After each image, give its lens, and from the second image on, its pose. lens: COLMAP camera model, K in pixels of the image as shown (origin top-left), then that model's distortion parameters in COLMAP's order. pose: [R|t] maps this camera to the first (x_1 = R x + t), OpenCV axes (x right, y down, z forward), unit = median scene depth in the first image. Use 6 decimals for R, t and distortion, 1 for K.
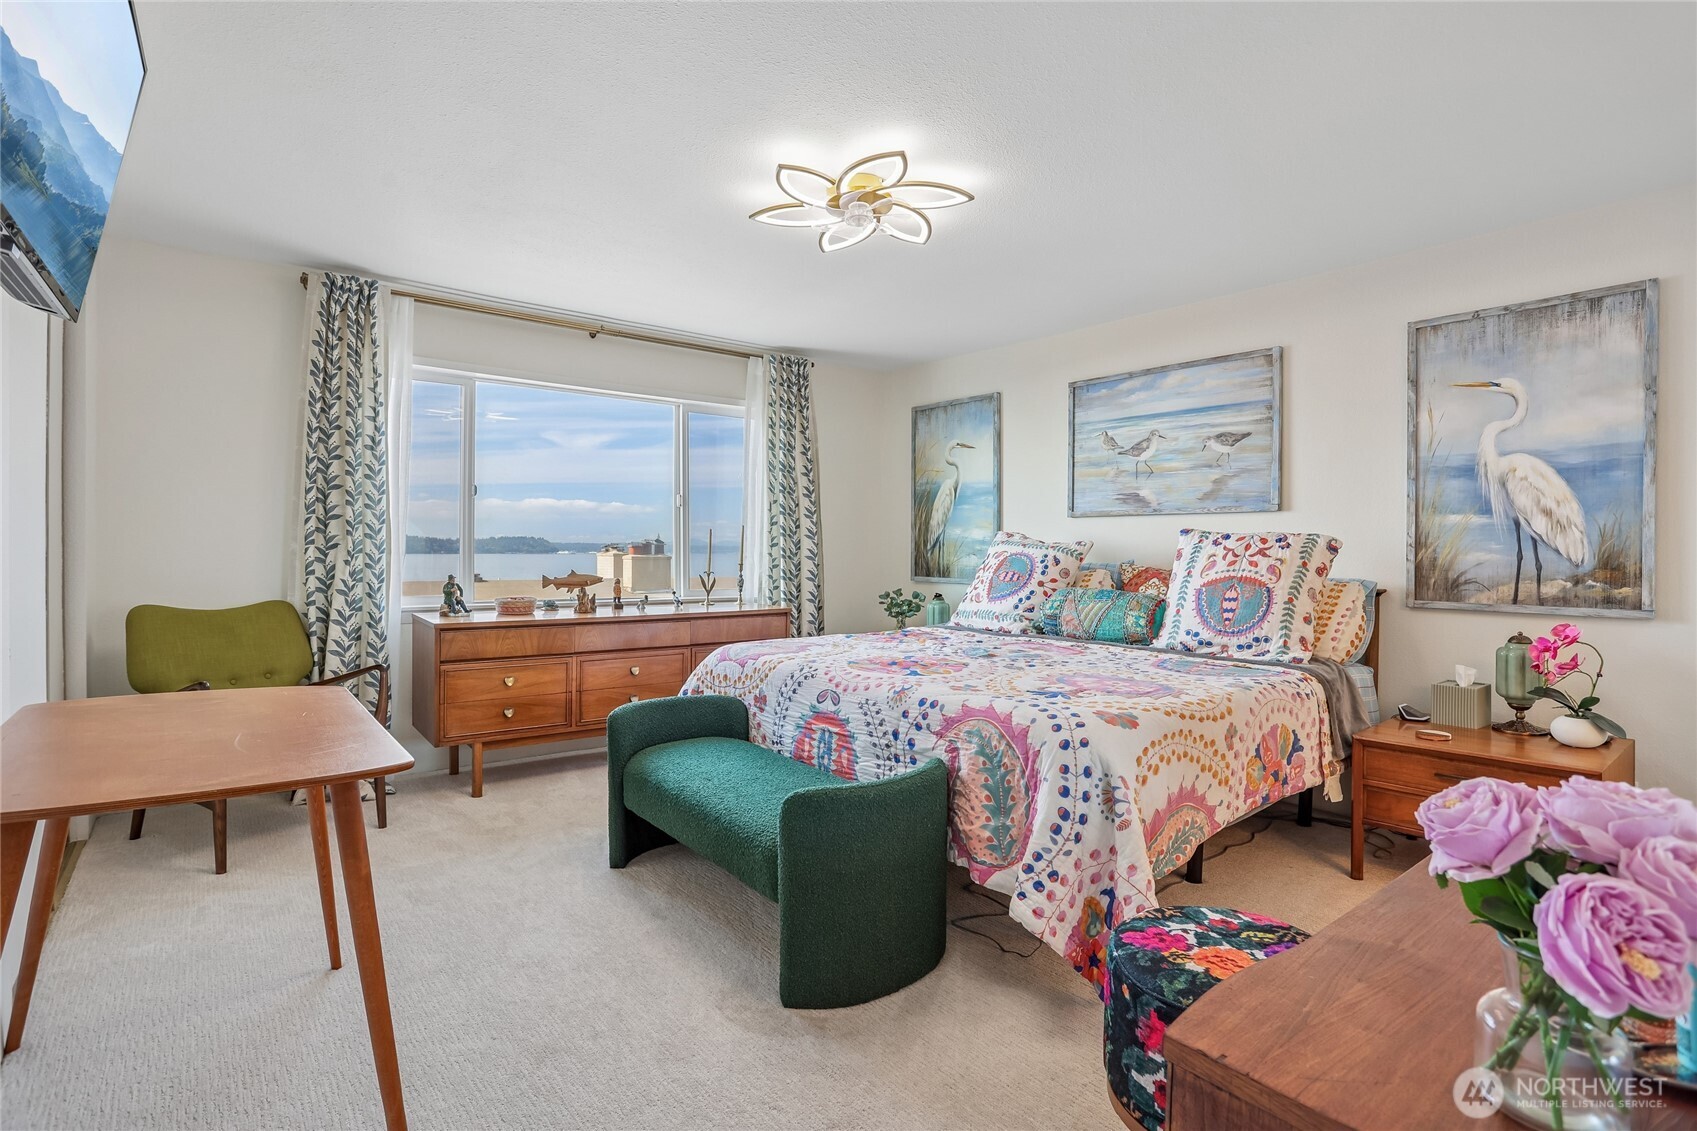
lens RADIAL K [[832.8, 0, 857.0], [0, 832.8, 550.6], [0, 0, 1]] dist [-0.078422, 0.037103]
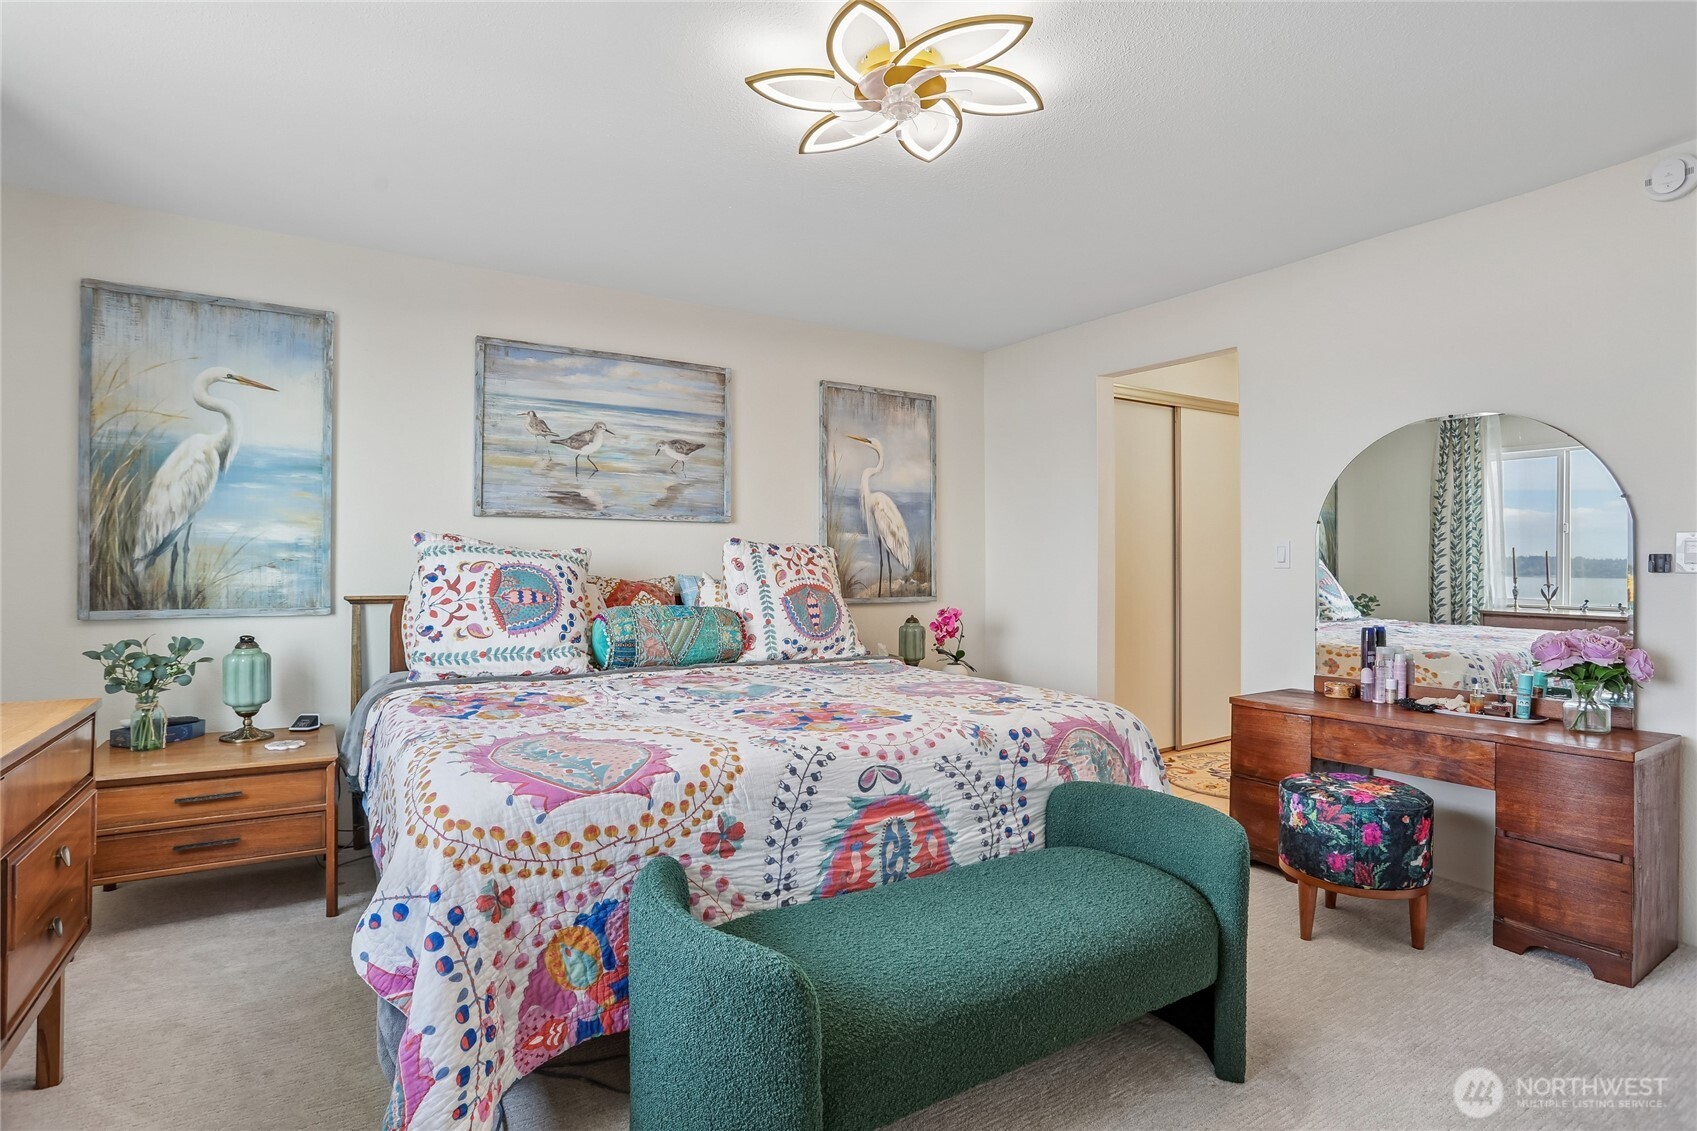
lens RADIAL K [[832.8, 0, 857.0], [0, 832.8, 550.6], [0, 0, 1]] dist [-0.078422, 0.037103]
pose [[0.113952, 0.009091, 0.993445, -0.601093], [0.000199, 0.999958, -0.009174, -0.002497], [-0.993486, 0.001244, 0.113945, 0.791432]]
